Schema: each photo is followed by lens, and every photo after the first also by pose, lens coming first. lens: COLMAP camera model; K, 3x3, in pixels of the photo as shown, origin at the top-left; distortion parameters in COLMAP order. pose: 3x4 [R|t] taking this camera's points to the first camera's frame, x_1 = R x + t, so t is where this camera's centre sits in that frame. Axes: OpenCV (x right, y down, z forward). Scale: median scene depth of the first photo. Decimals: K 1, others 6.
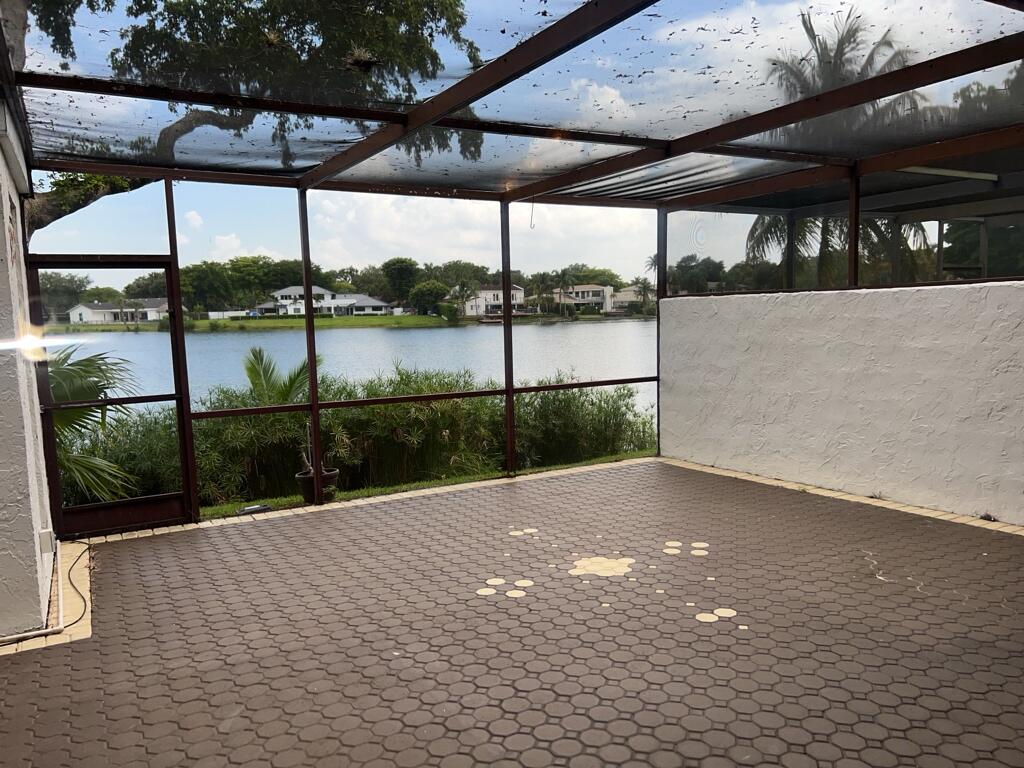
lens RADIAL K [[777.1, 0, 516.9], [0, 777.1, 387.1], [0, 0, 1]] dist [0.111184, -0.175200]
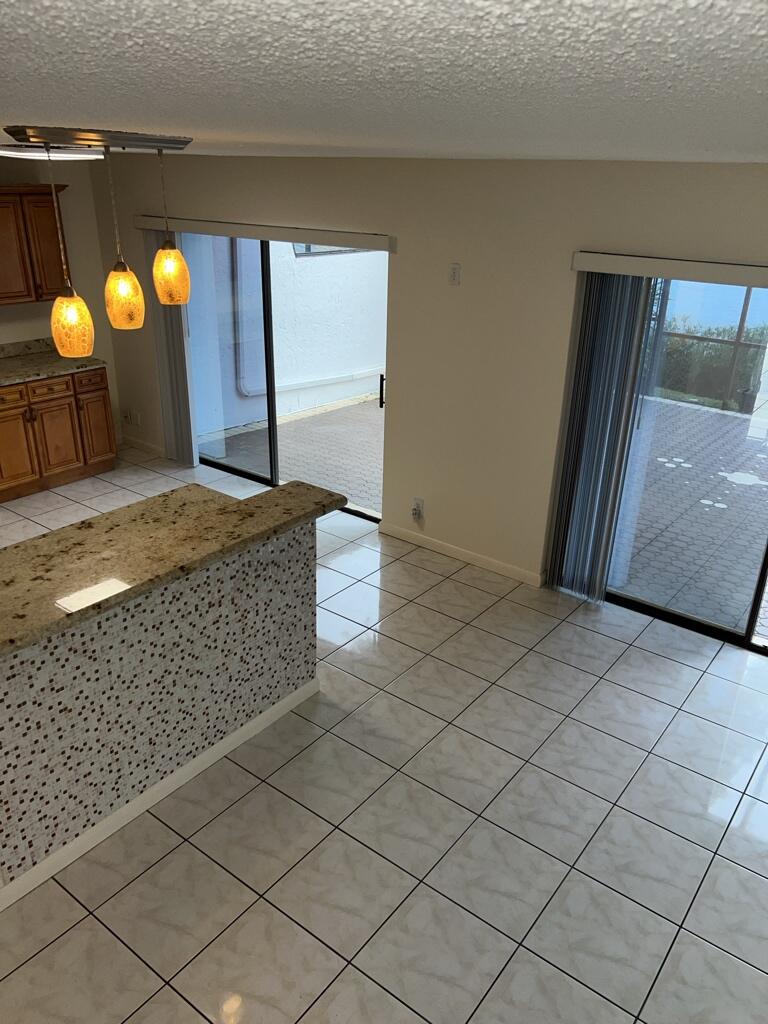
lens RADIAL K [[776.7, 0, 385.5], [0, 776.7, 529.1], [0, 0, 1]] dist [0.017596, -0.001738]
pose [[0.390185, 0.413104, -0.822862, 0.431514], [-0.134110, 0.909667, 0.393091, -0.076121], [0.910917, -0.043024, 0.410340, -0.122805]]
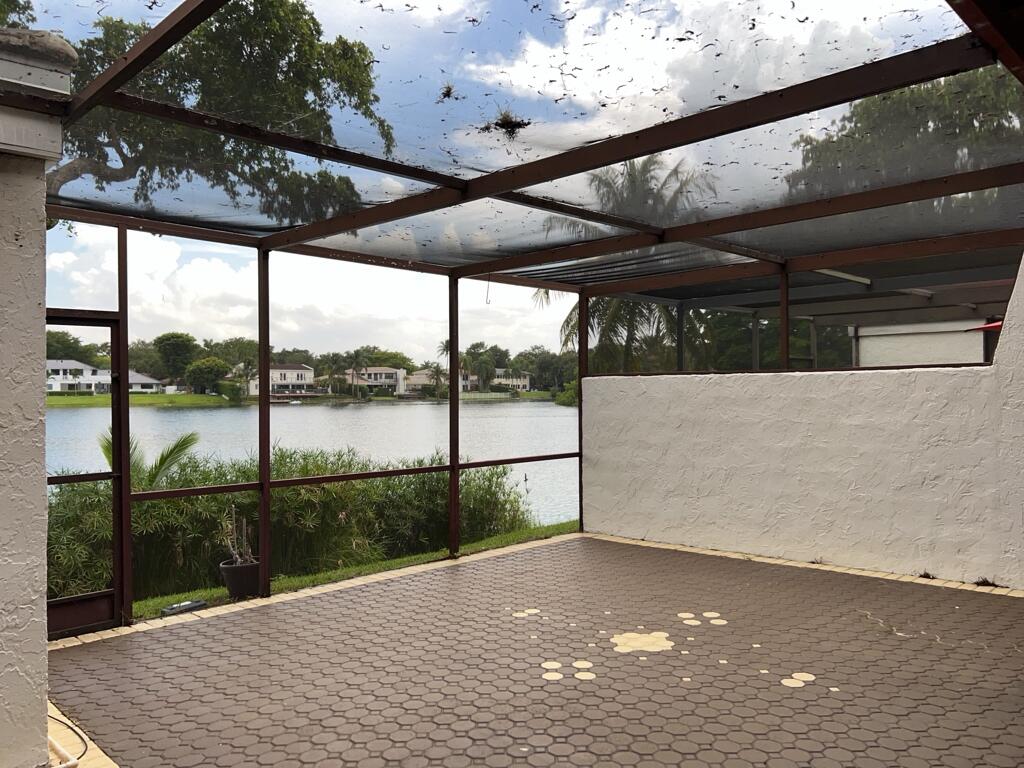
lens RADIAL K [[779.1, 0, 518.1], [0, 779.1, 383.9], [0, 0, 1]] dist [0.064478, -0.078721]
pose [[0.962135, 0.022230, 0.271666, -0.114228], [0.007831, 0.994003, -0.109072, 0.004871], [-0.272461, 0.107069, 0.956191, 0.023531]]
